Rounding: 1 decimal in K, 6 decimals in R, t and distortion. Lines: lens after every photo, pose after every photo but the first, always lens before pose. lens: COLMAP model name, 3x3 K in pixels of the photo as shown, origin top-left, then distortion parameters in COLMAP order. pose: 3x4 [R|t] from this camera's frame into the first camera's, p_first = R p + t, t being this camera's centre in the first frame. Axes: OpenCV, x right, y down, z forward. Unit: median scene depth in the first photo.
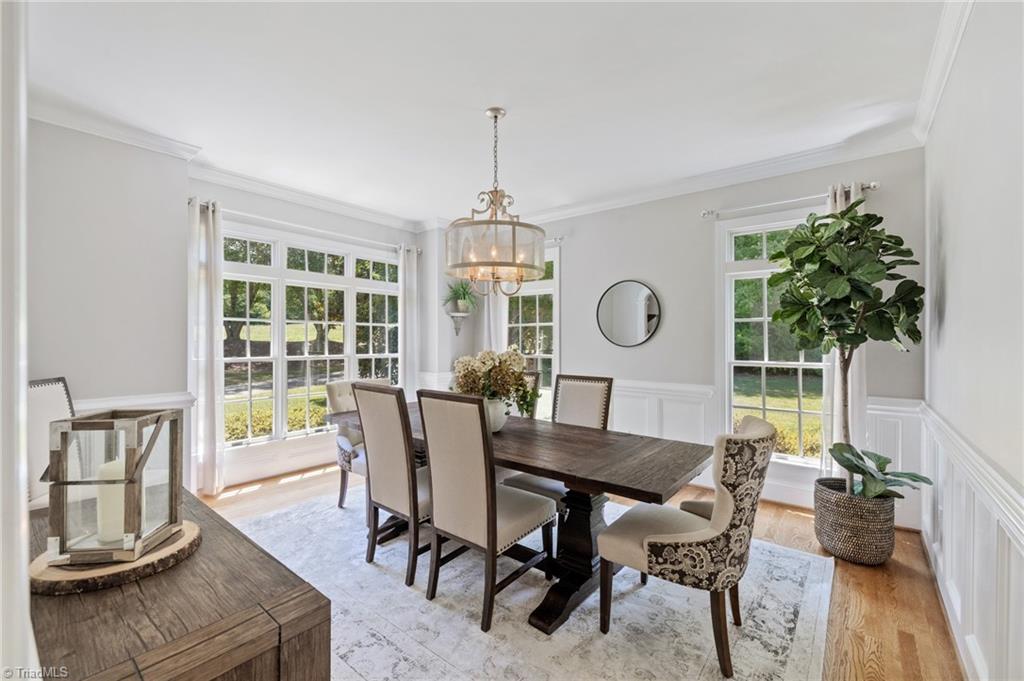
lens RADIAL K [[434.9, 0, 512.0], [0, 434.9, 340.5], [0, 0, 1]] dist [0.007558, -0.000268]
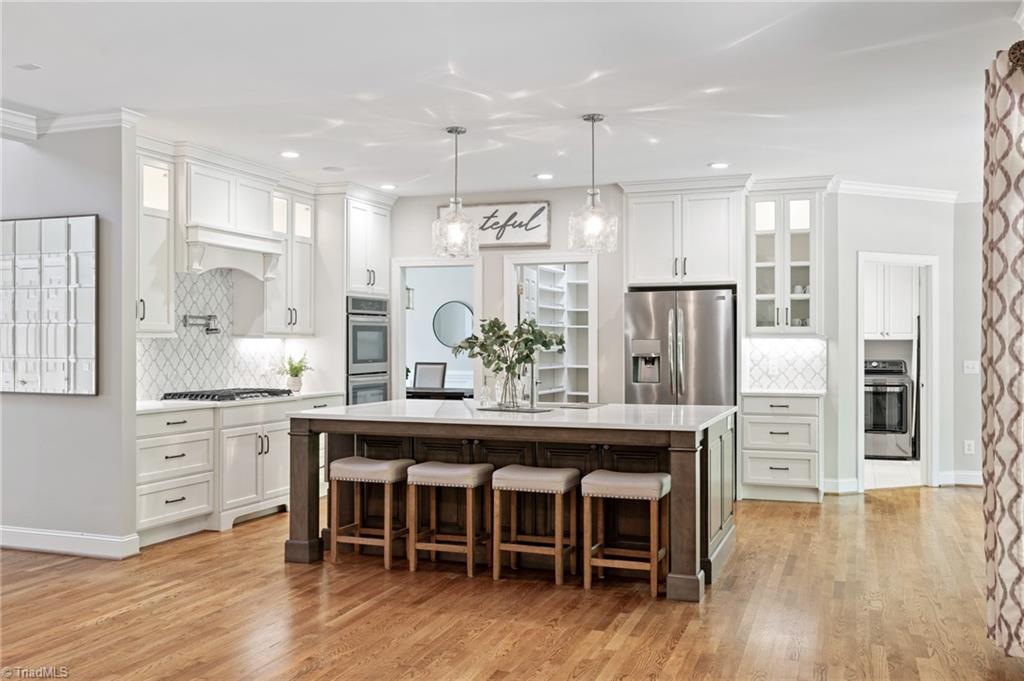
lens RADIAL K [[932.6, 0, 512.0], [0, 932.6, 340.5], [0, 0, 1]] dist [-0.000949, 0.019599]
pose [[0.950816, 0.001704, 0.309752, -0.813005], [-0.001062, 0.999997, -0.002241, -0.001232], [-0.309755, 0.001802, 0.950815, -3.171926]]
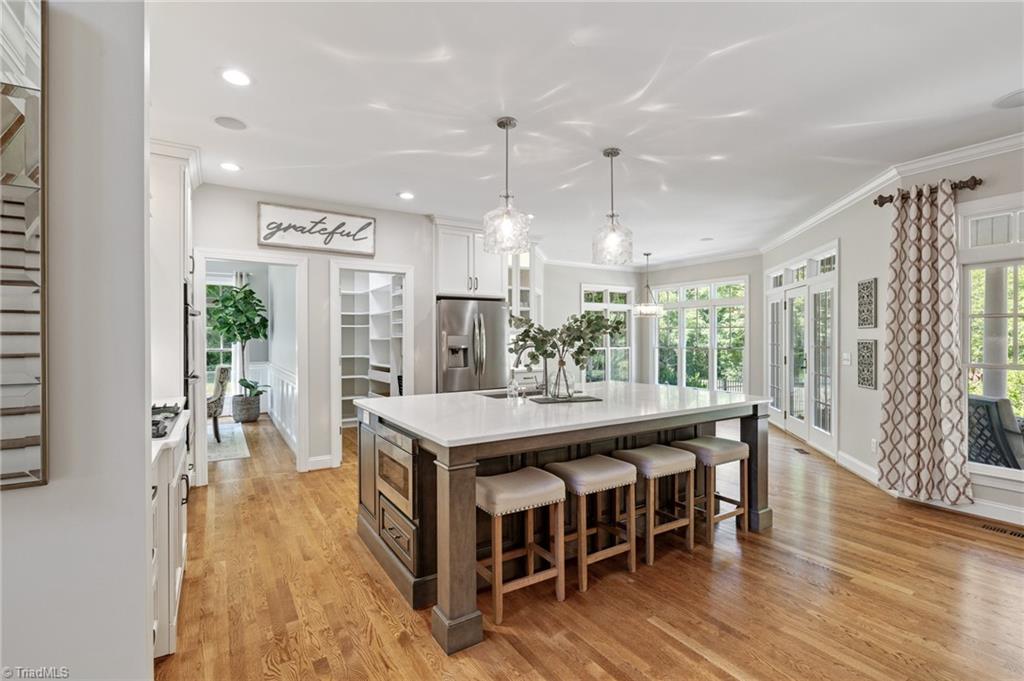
lens RADIAL K [[466.0, 0, 512.0], [0, 466.0, 340.5], [0, 0, 1]] dist [-0.003592, -0.000141]
pose [[0.328934, -0.006859, 0.944328, -1.288917], [0.002013, 0.999976, 0.006562, -0.003100], [-0.944351, -0.000258, 0.328940, -1.378155]]
